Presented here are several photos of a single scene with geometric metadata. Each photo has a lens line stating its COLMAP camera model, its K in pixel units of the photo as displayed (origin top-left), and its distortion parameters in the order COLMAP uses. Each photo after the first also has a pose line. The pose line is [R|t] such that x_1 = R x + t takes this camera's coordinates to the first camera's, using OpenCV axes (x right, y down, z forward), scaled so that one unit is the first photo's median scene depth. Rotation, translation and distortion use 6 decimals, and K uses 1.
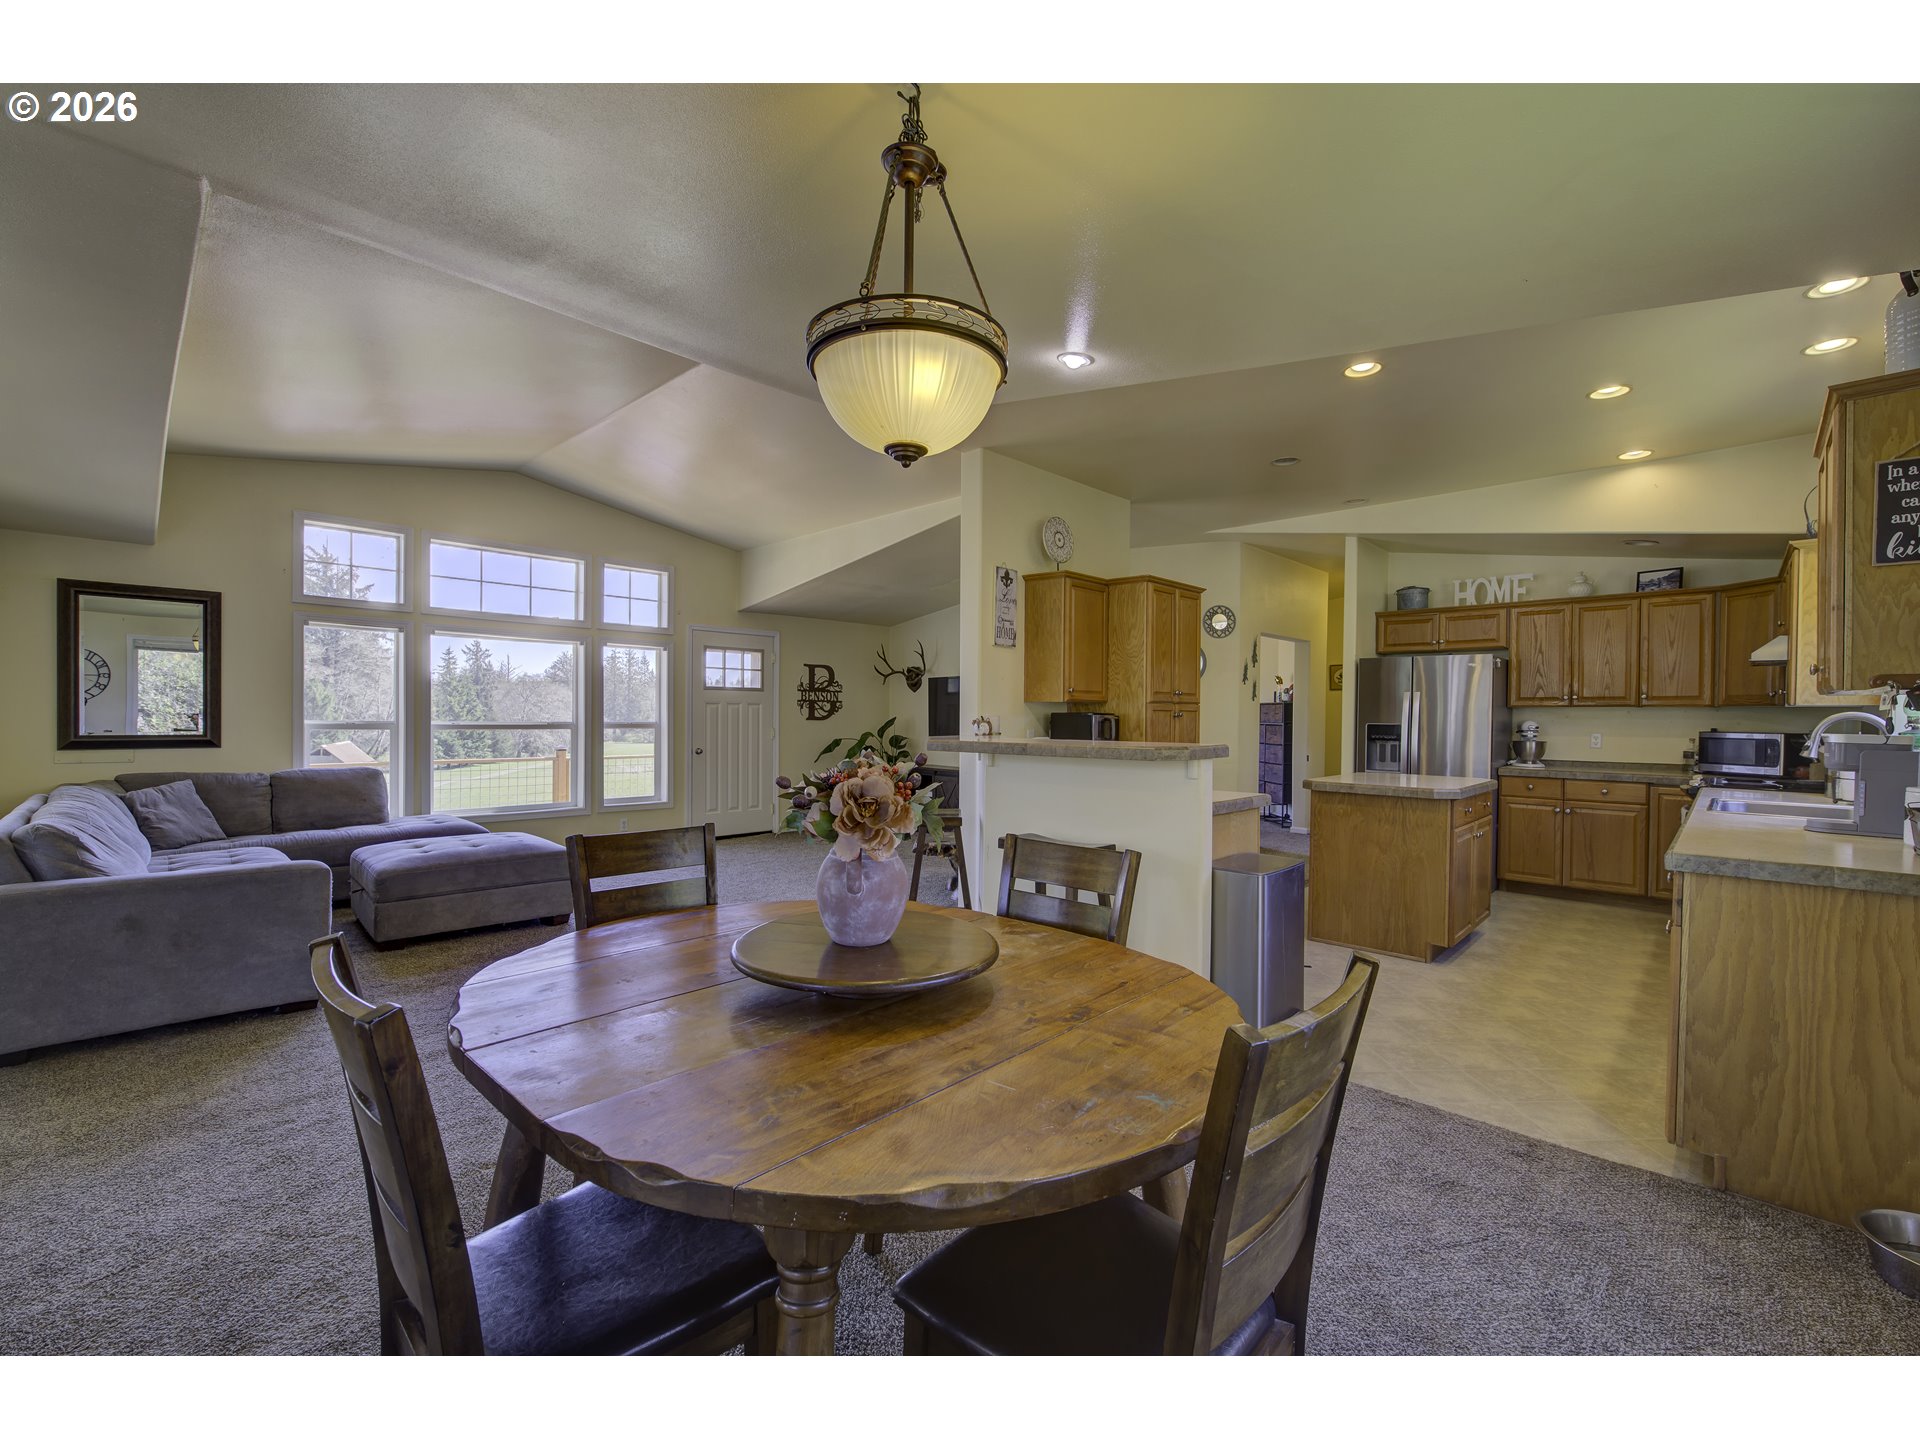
lens RADIAL K [[815.4, 0, 958.6], [0, 815.4, 724.1], [0, 0, 1]] dist [0.000681, 0.000382]
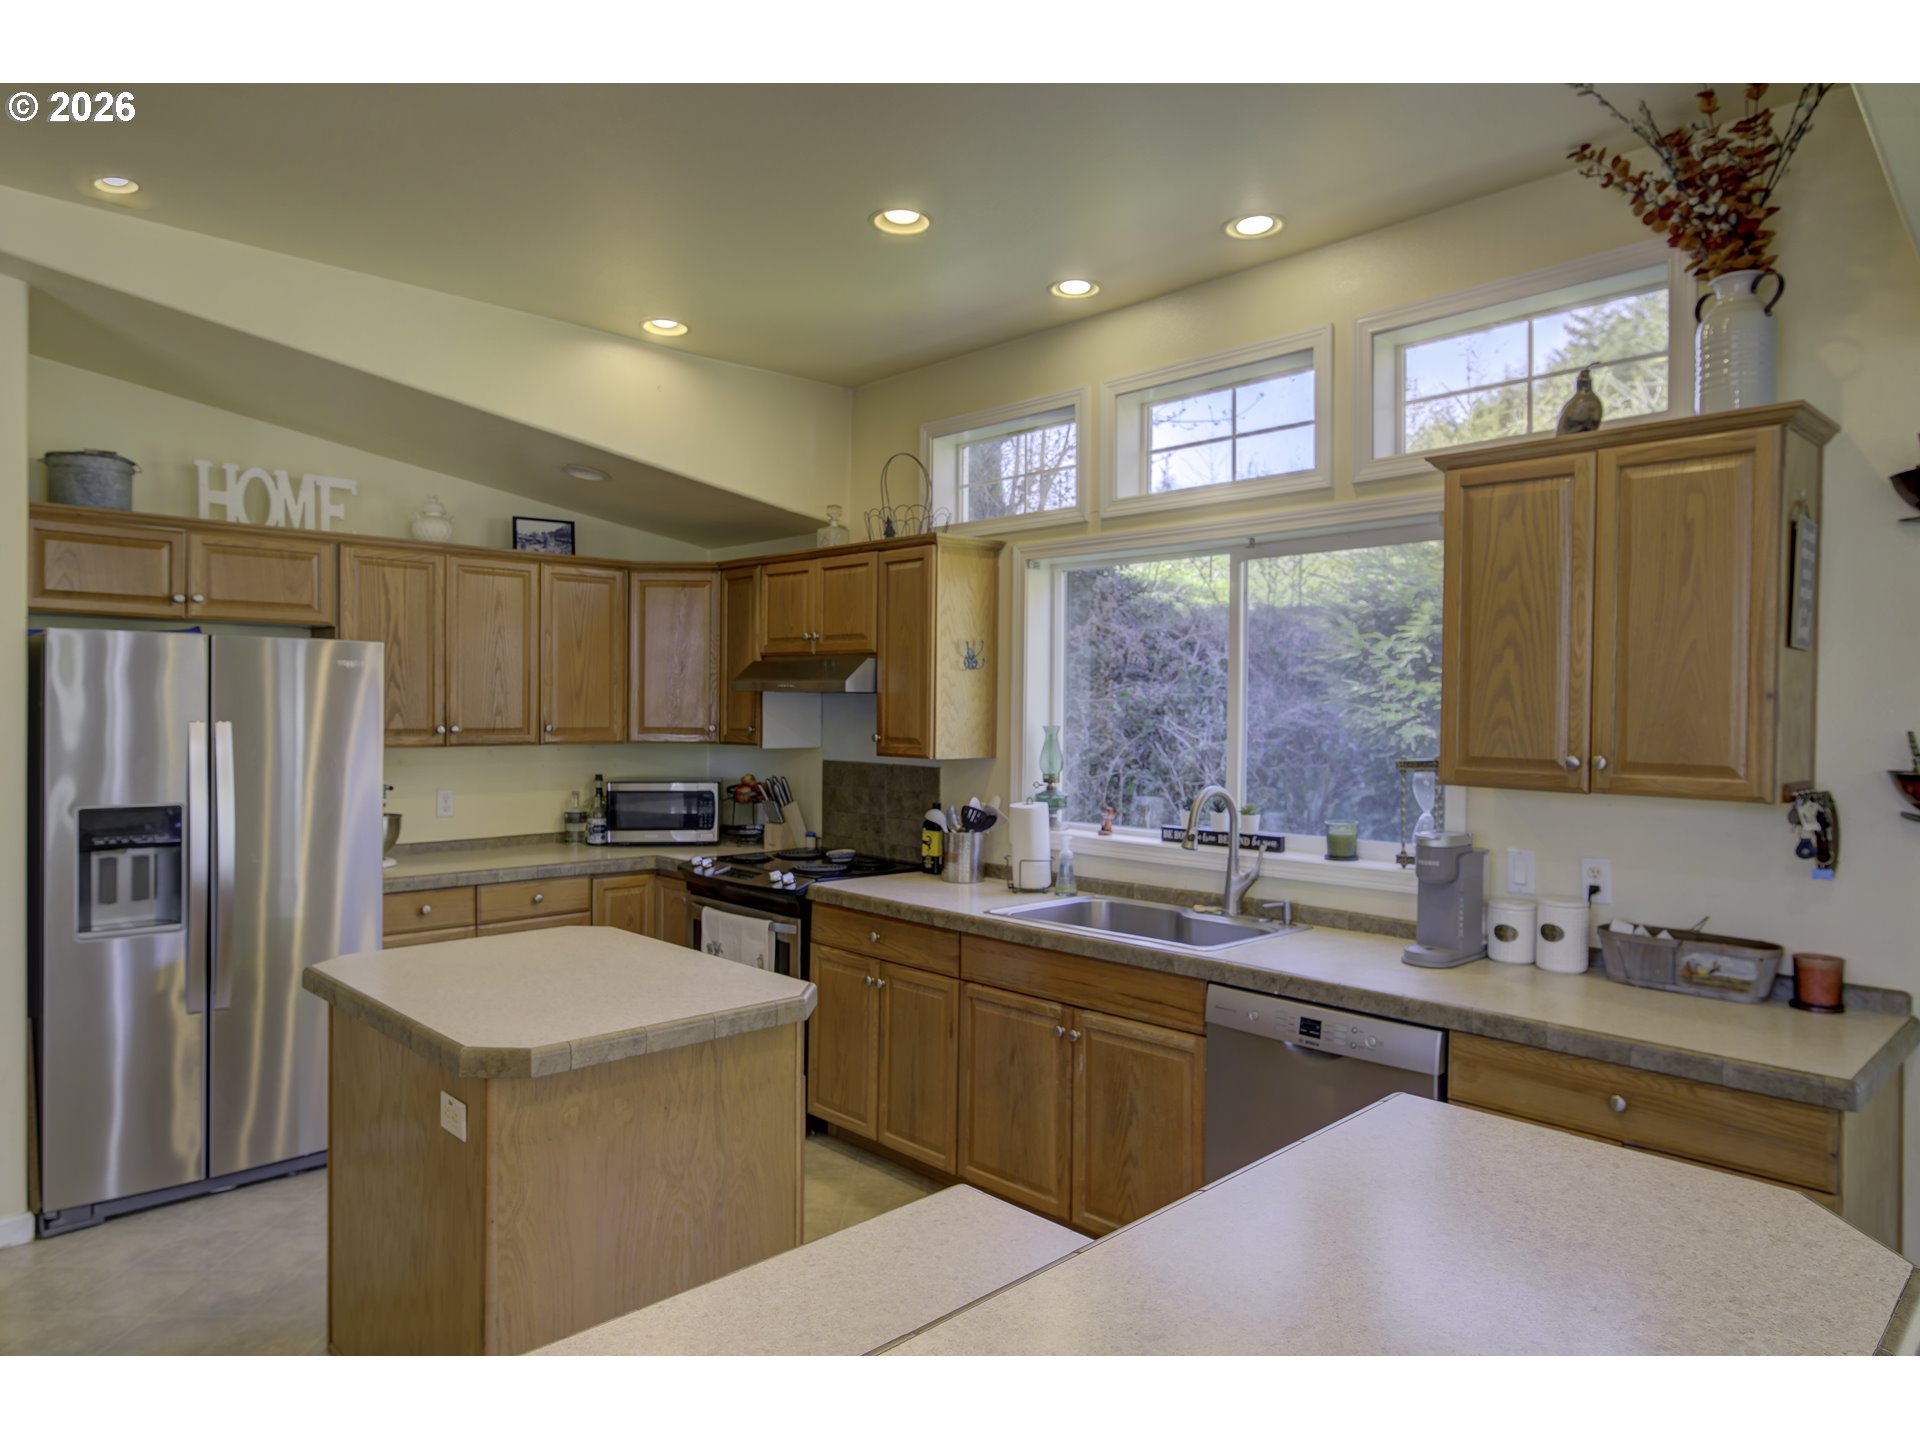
lens RADIAL K [[1191.3, 0, 963.0], [0, 1191.3, 713.1], [0, 0, 1]] dist [-0.000125, -0.001351]
pose [[0.038289, -0.013615, 0.999174, -0.020960], [0.001779, 0.999907, 0.013557, -0.053641], [-0.999265, 0.001259, 0.038310, 0.633741]]
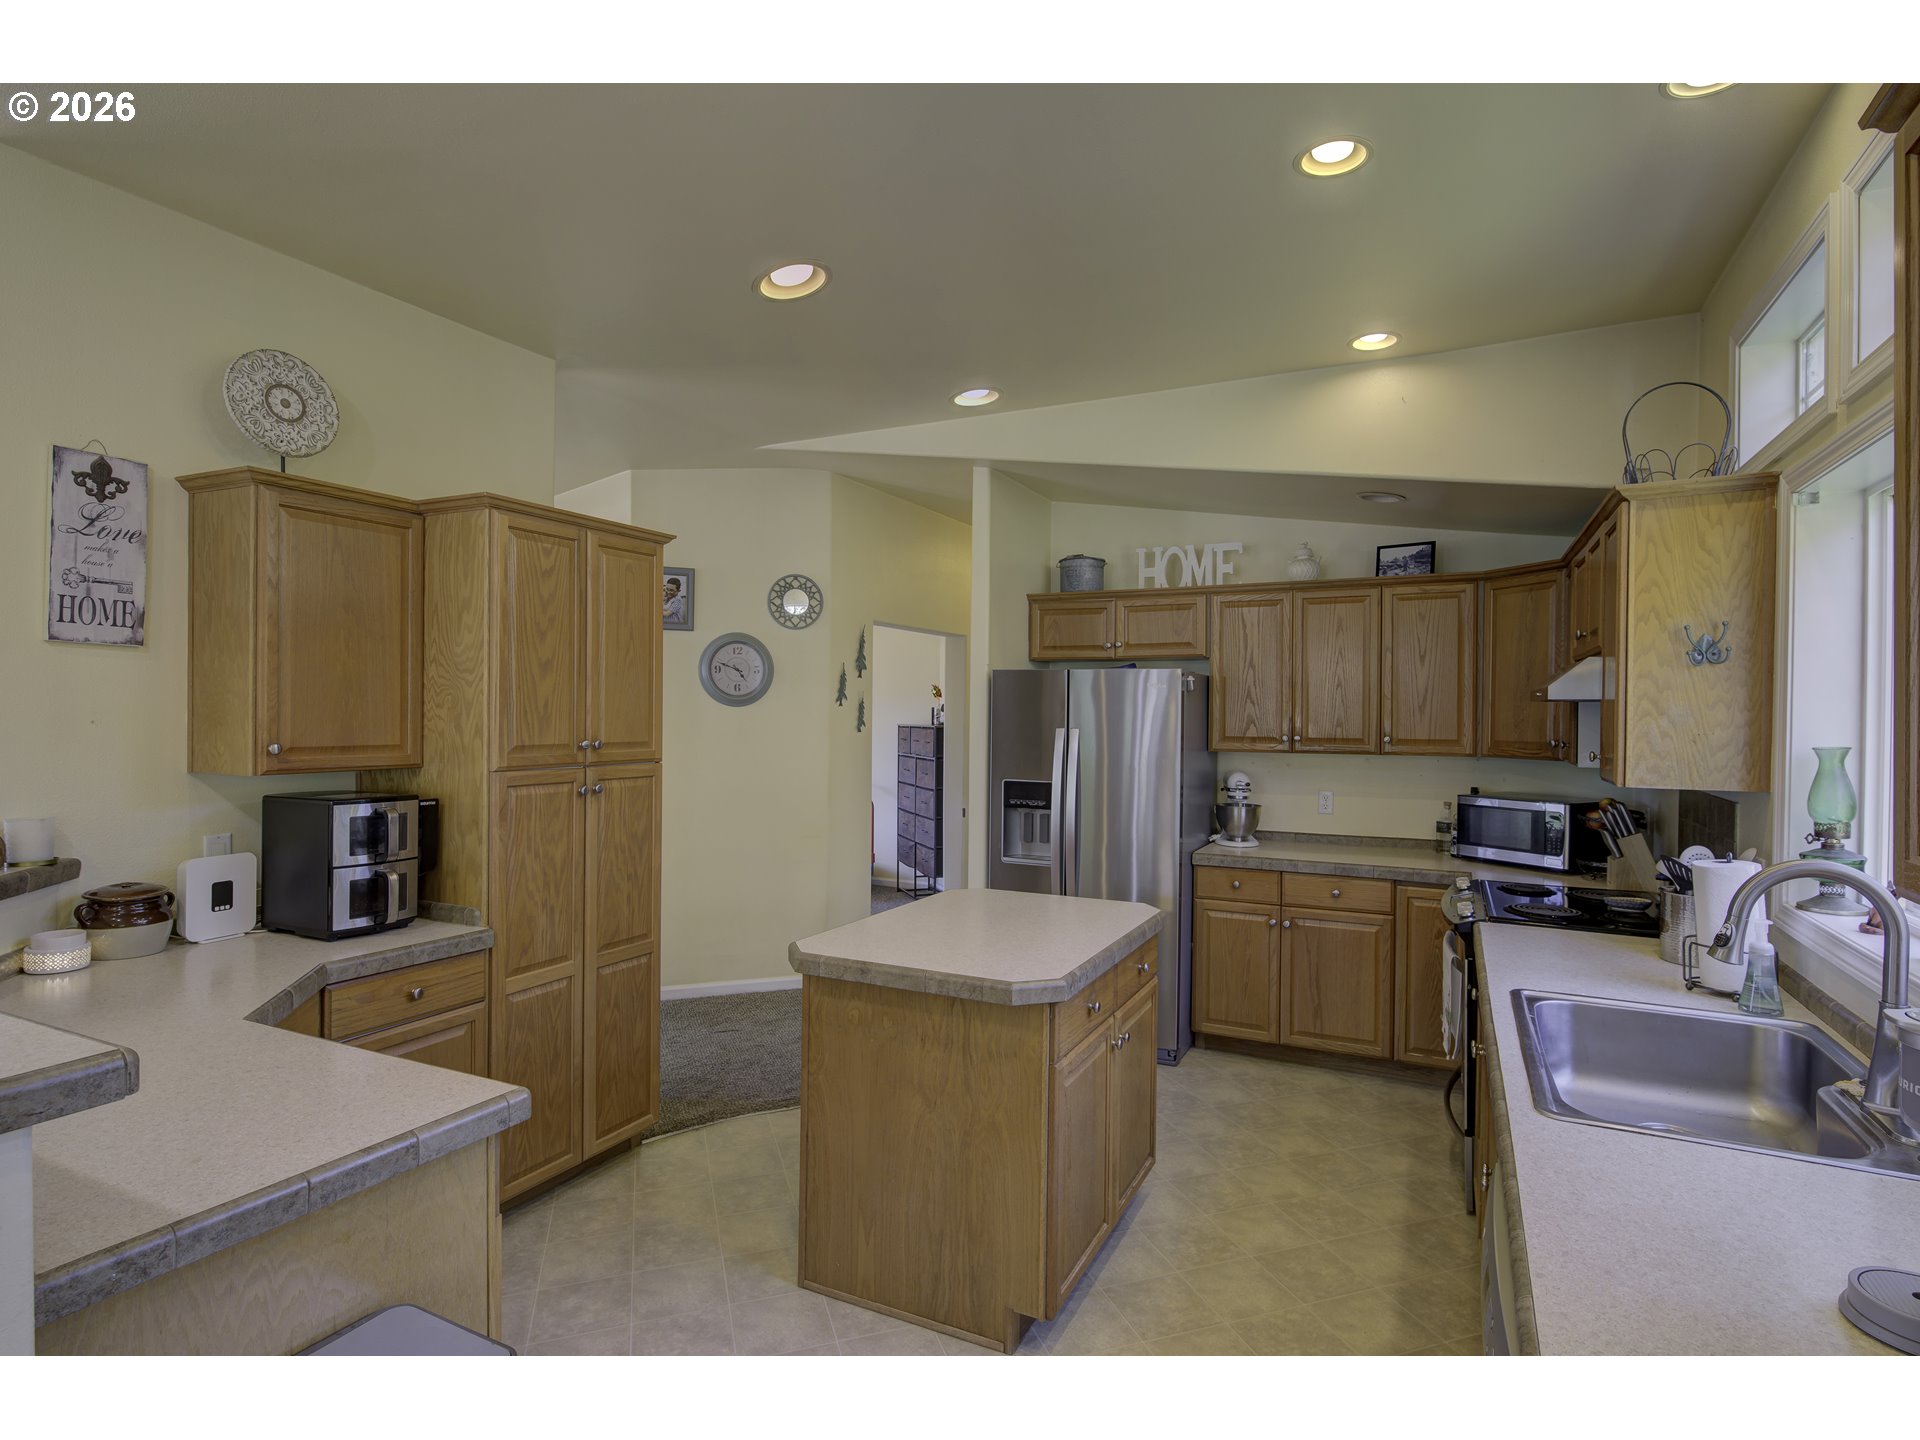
lens RADIAL K [[982.8, 0, 961.3], [0, 982.8, 716.9], [0, 0, 1]] dist [-0.015488, 0.000656]
pose [[0.956177, -0.001876, 0.292782, 0.281208], [0.003318, 0.999985, -0.004428, -0.046912], [-0.292769, 0.005205, 0.956169, 0.345273]]
